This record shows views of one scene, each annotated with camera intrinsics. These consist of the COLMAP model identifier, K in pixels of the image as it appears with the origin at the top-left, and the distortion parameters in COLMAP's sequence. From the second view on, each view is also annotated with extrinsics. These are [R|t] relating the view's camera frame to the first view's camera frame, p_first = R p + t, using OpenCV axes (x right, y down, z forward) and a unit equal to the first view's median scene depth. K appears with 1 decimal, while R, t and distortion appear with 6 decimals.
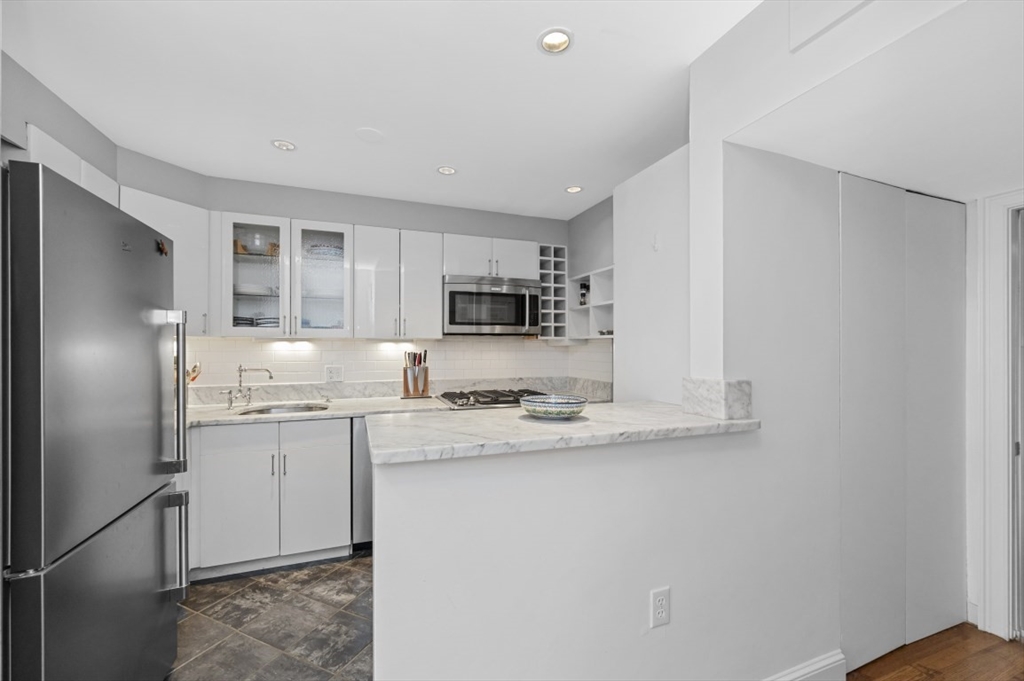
lens RADIAL K [[412.9, 0, 512.8], [0, 412.9, 350.0], [0, 0, 1]] dist [-0.009334, -0.000121]
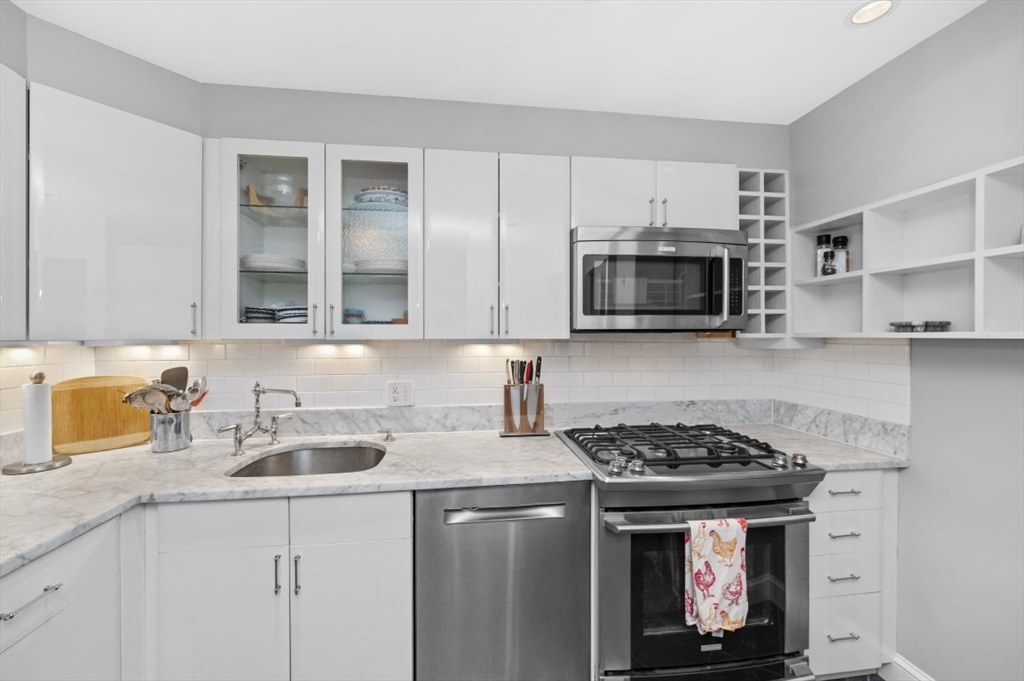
lens RADIAL K [[408.0, 0, 509.1], [0, 408.0, 337.7], [0, 0, 1]] dist [-0.002664, -0.000248]
pose [[0.972866, -0.002010, -0.231359, -0.118562], [0.001619, 0.999997, -0.001879, -0.027828], [0.231362, 0.001453, 0.972867, 0.414484]]
